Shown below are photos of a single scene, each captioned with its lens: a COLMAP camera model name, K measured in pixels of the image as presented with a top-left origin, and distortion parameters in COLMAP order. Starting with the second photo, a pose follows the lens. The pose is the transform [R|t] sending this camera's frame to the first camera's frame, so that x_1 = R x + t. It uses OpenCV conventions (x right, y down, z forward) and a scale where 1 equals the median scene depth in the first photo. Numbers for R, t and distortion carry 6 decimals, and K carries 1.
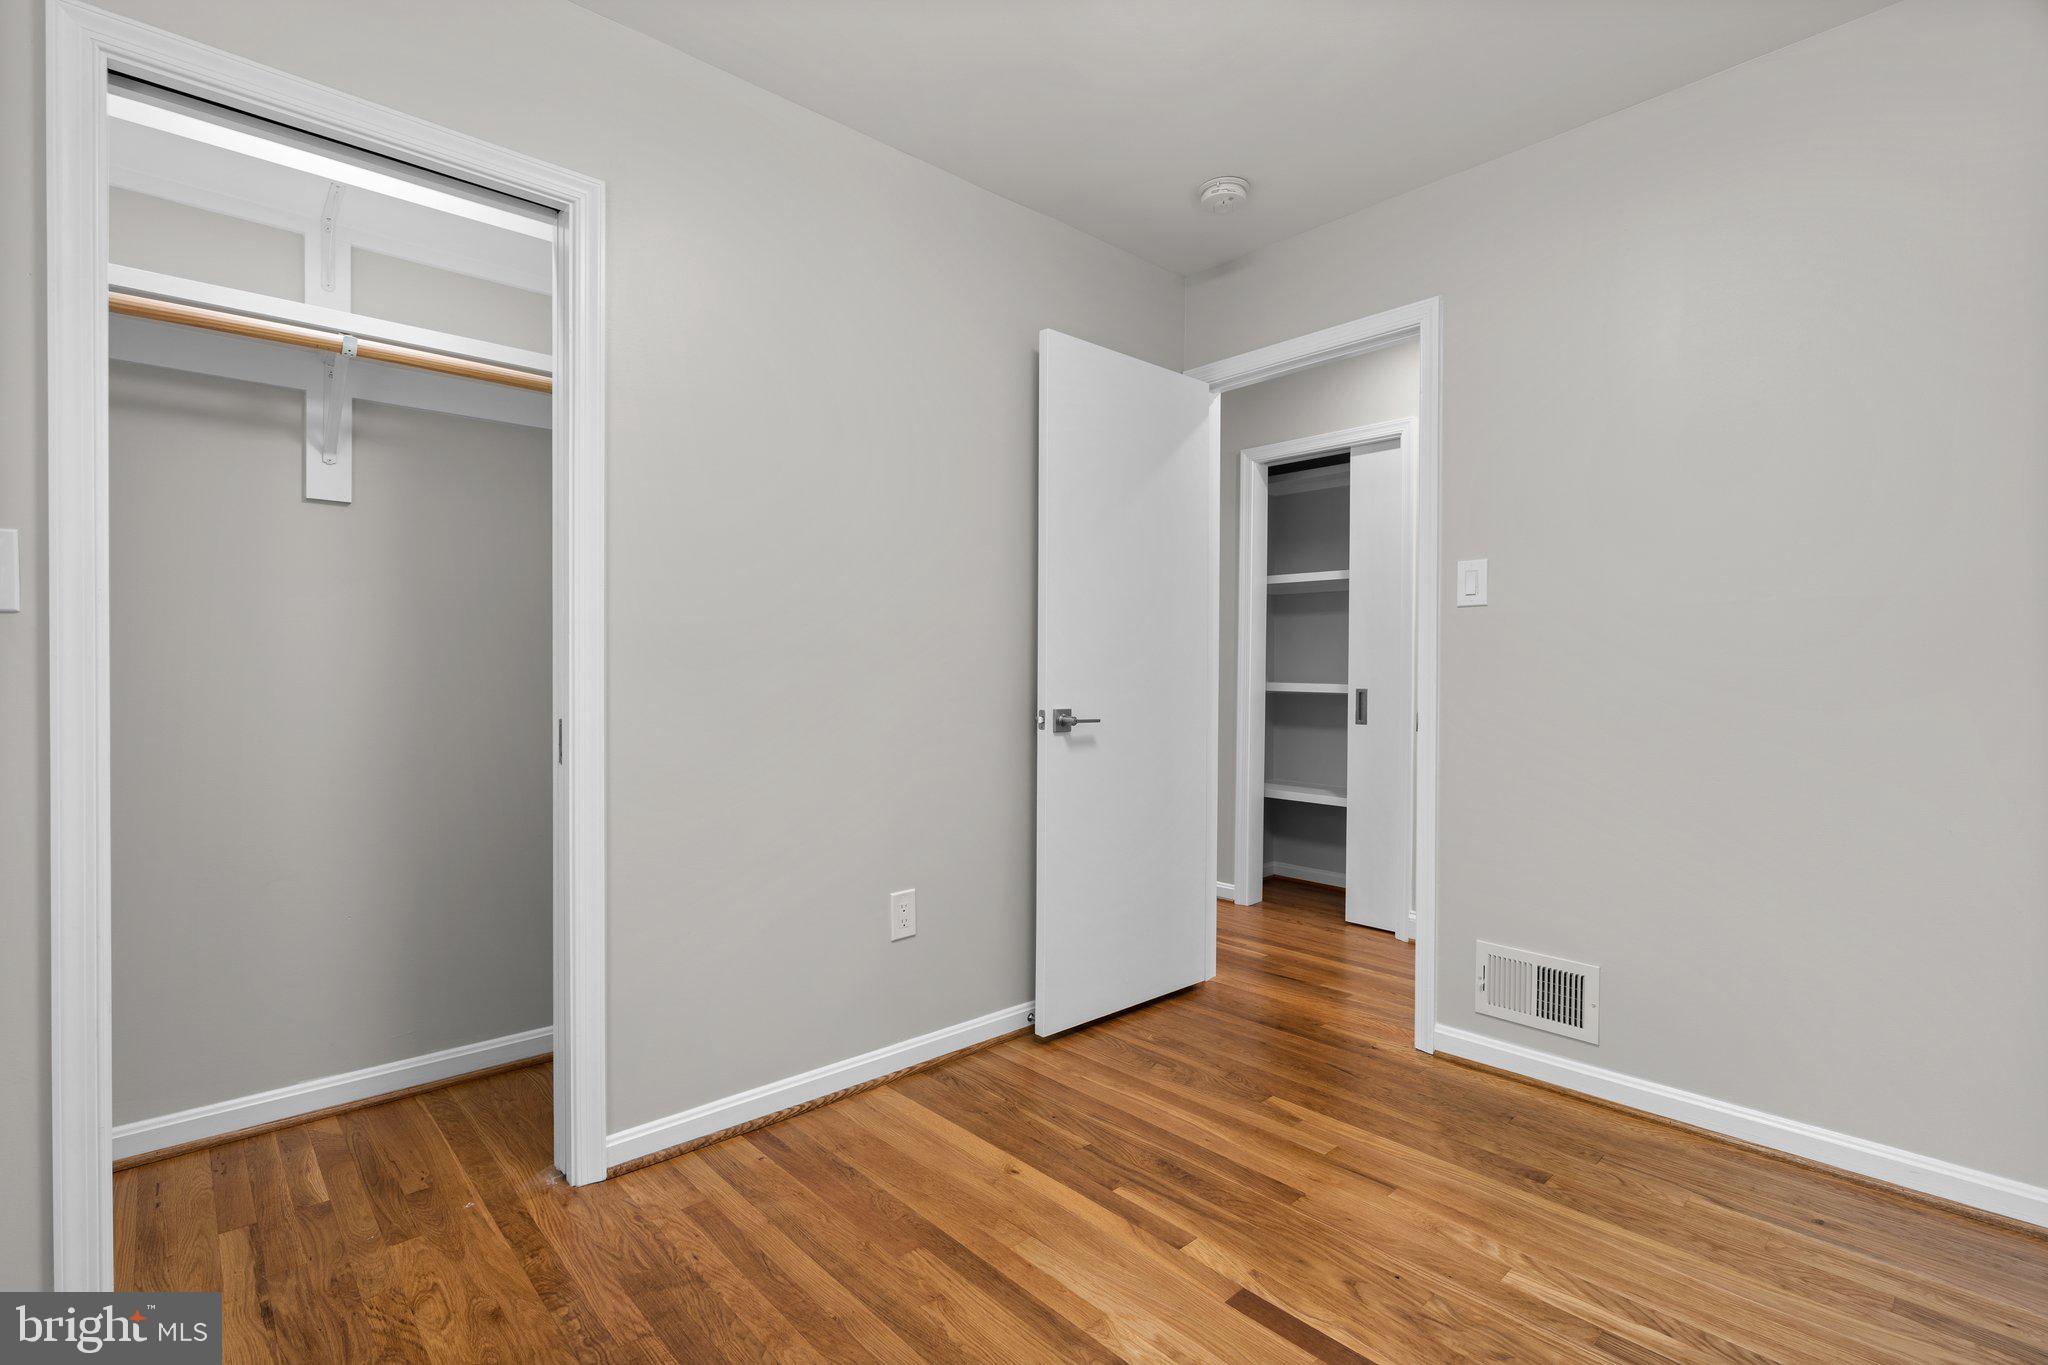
lens RADIAL K [[932.2, 0, 1000.0], [0, 932.2, 681.8], [0, 0, 1]] dist [-0.021373, 0.004277]
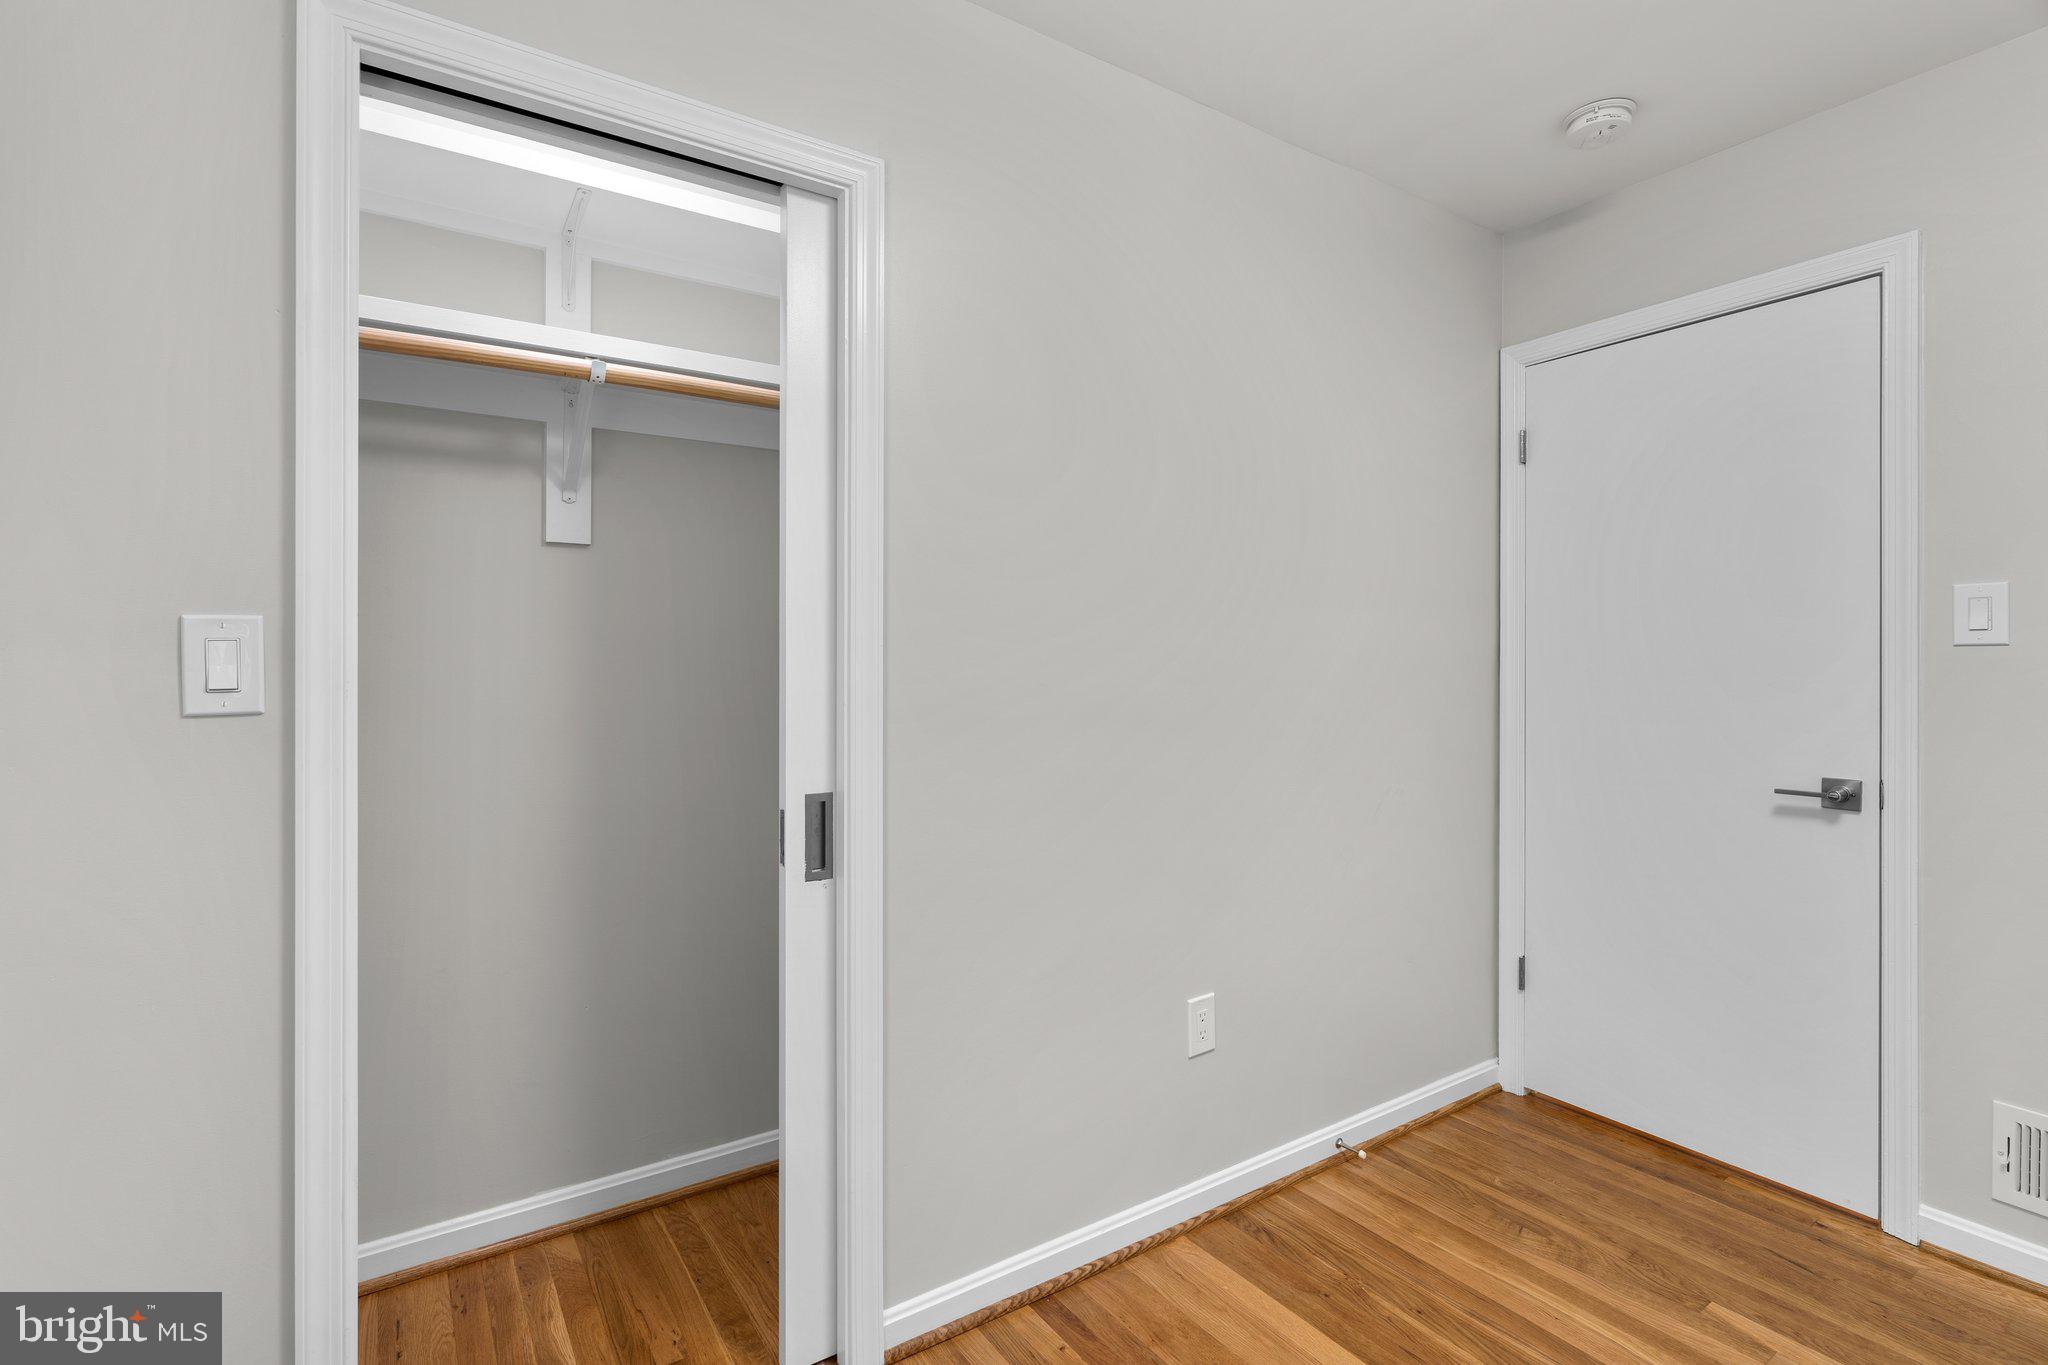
lens RADIAL K [[939.3, 0, 984.6], [0, 939.3, 656.8], [0, 0, 1]] dist [-0.021845, 0.005826]
pose [[0.986360, -0.002554, -0.164585, -0.172561], [0.000511, 0.999922, -0.012457, -0.071972], [0.164604, 0.012203, 0.986284, 0.164609]]
